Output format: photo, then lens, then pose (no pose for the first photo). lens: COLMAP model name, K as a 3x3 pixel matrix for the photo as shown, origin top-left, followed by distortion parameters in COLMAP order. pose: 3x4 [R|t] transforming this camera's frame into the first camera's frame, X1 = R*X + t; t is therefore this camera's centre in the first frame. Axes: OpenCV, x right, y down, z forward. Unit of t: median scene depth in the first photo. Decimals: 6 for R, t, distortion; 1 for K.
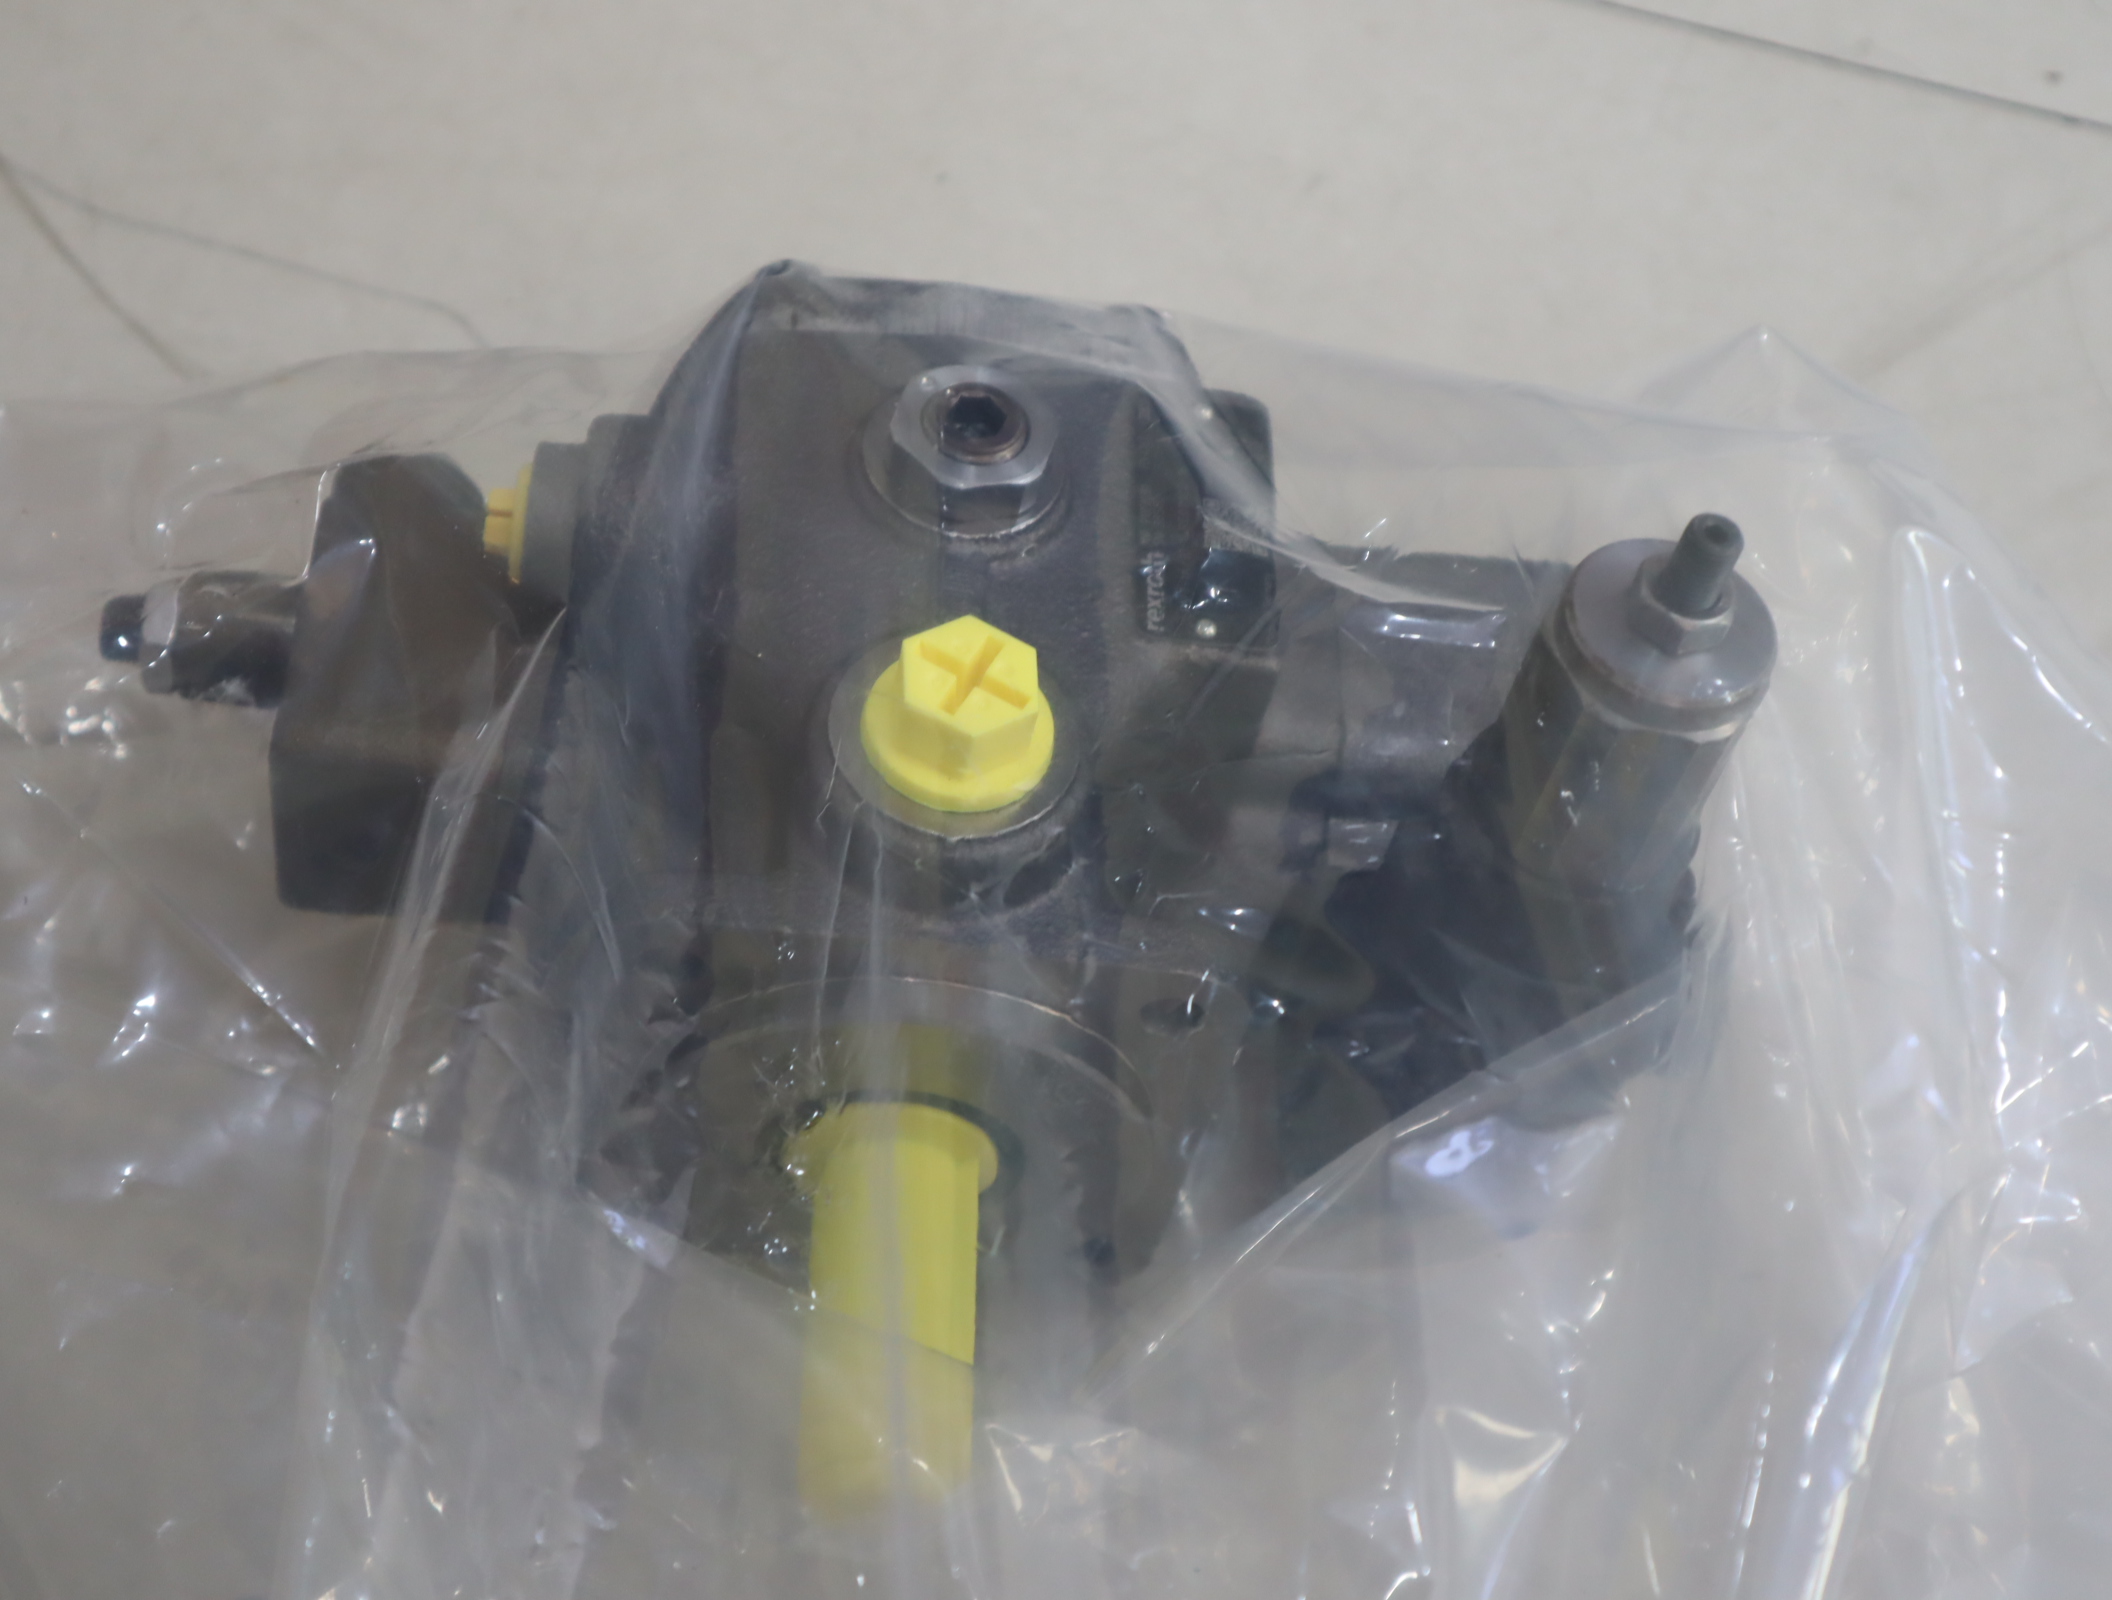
lens RADIAL K [[2885.1, 0, 1056.0], [0, 2885.1, 800.0], [0, 0, 1]] dist [-0.014325, -0.006373]
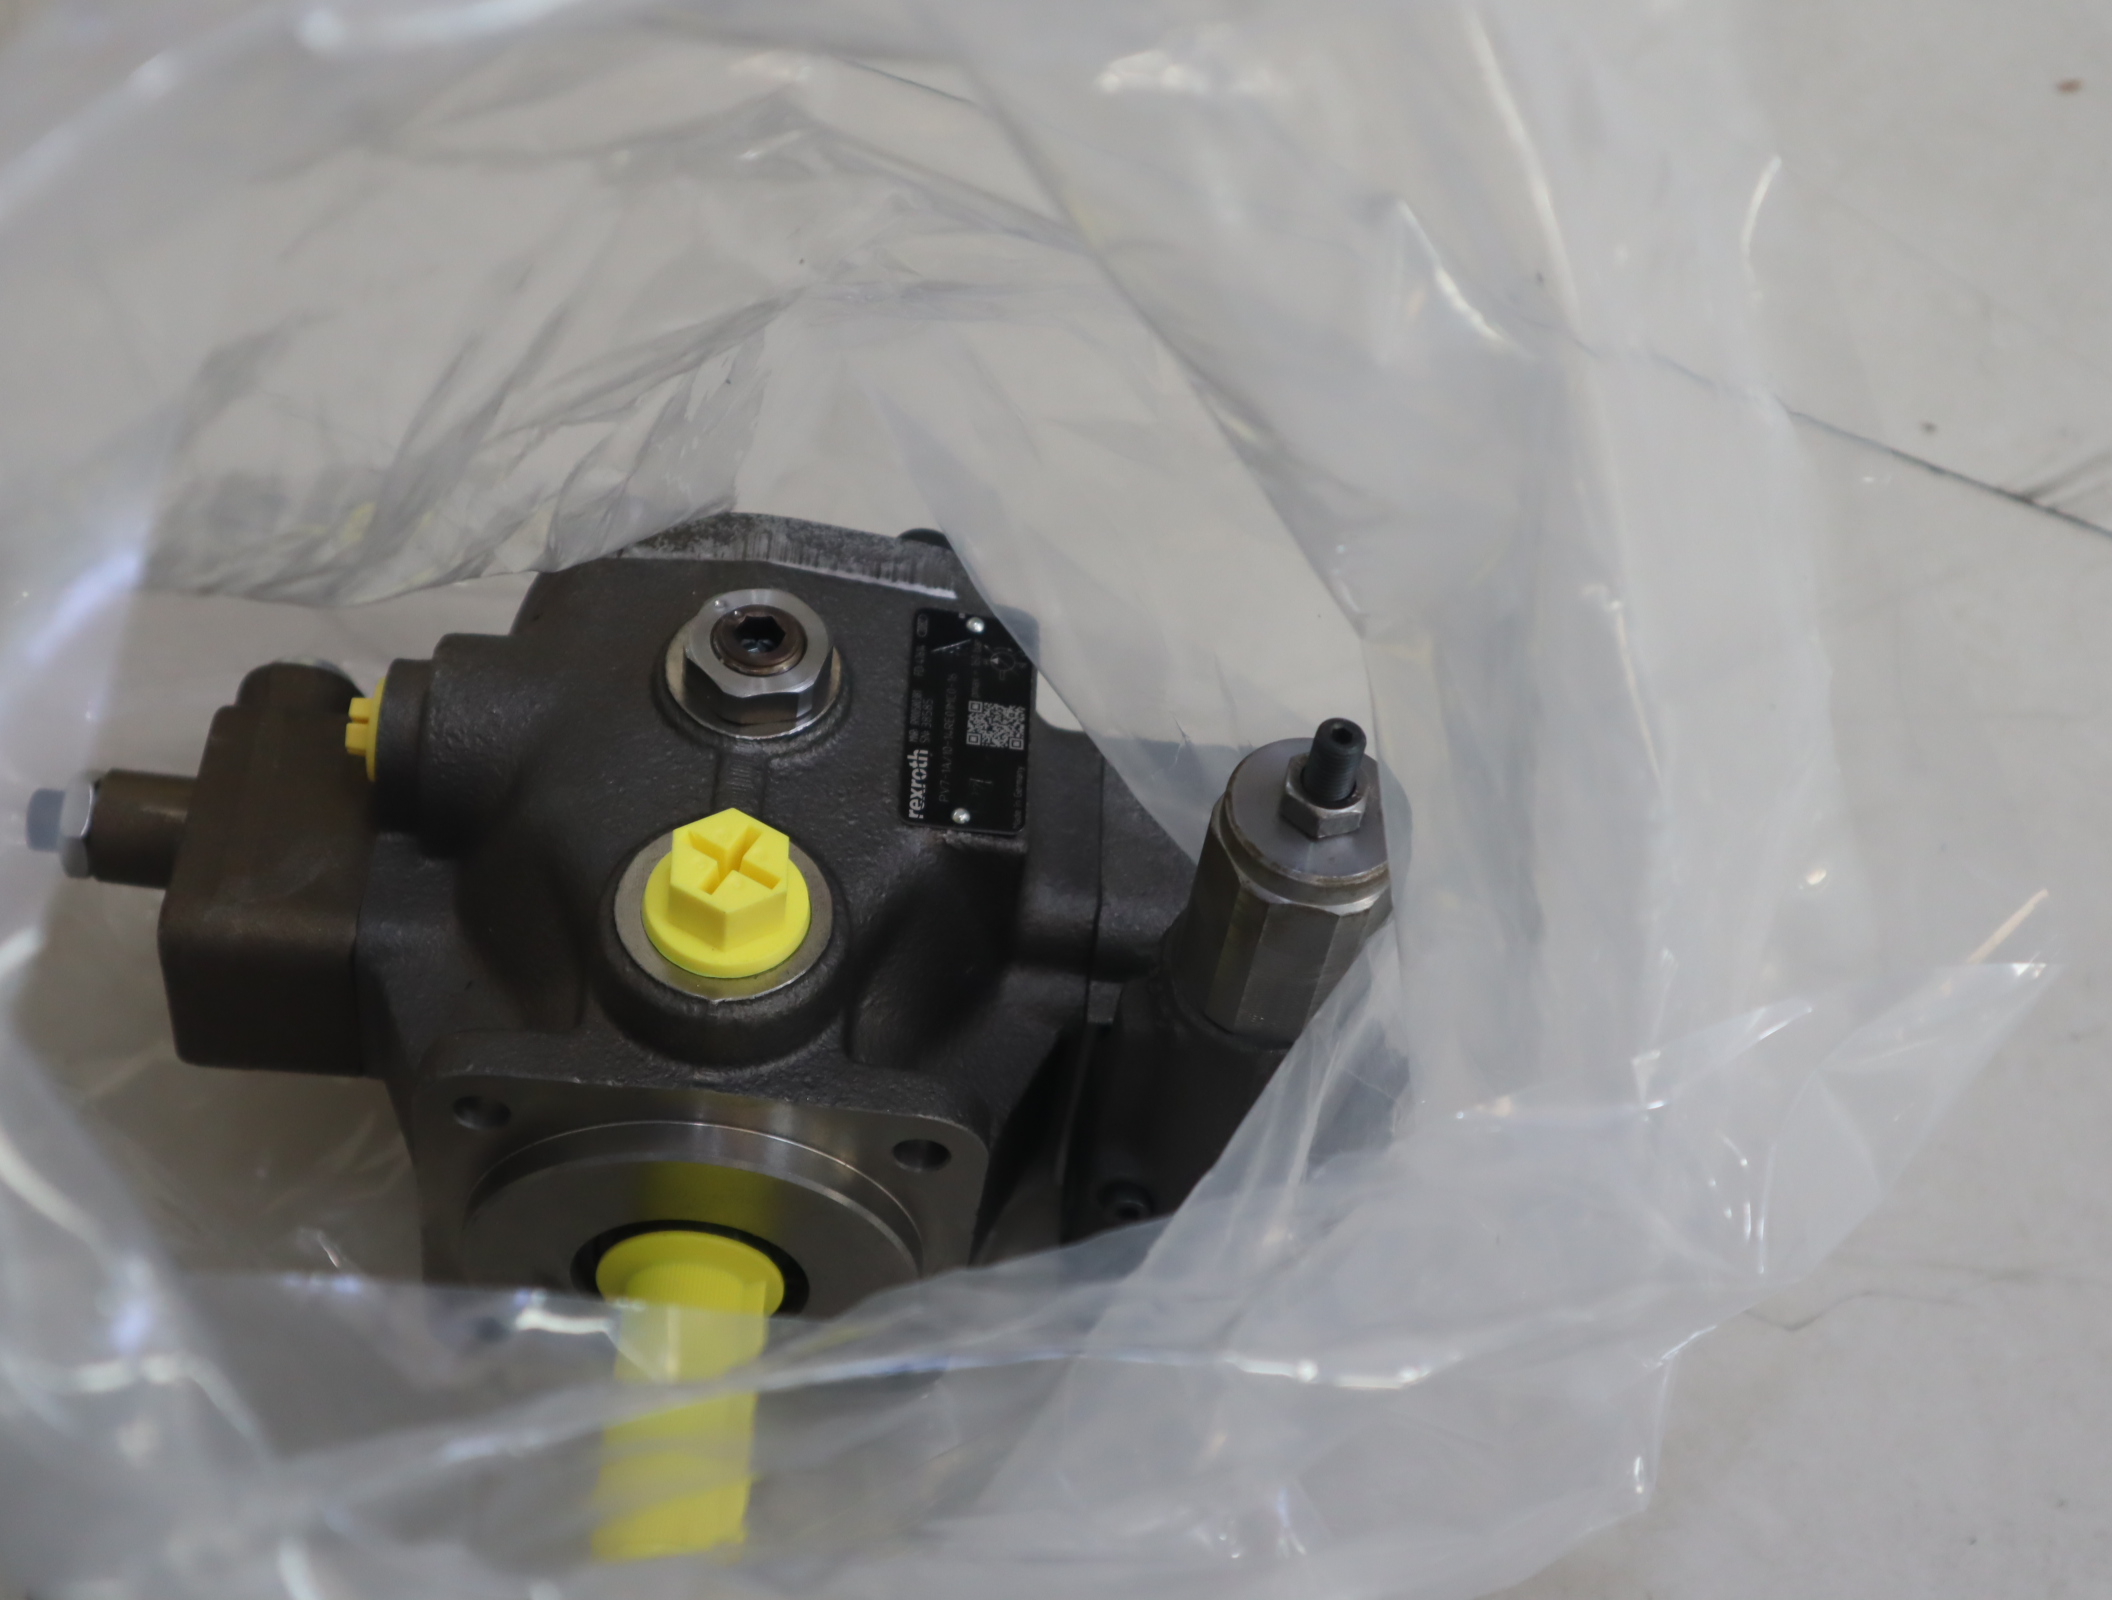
lens RADIAL K [[2885.1, 0, 1056.0], [0, 2885.1, 800.0], [0, 0, 1]] dist [-0.014325, -0.006373]
pose [[0.999365, -0.008009, -0.034722, 0.130283], [0.006075, 0.998443, -0.055443, -0.001925], [0.035112, 0.055197, 0.997858, -0.142941]]
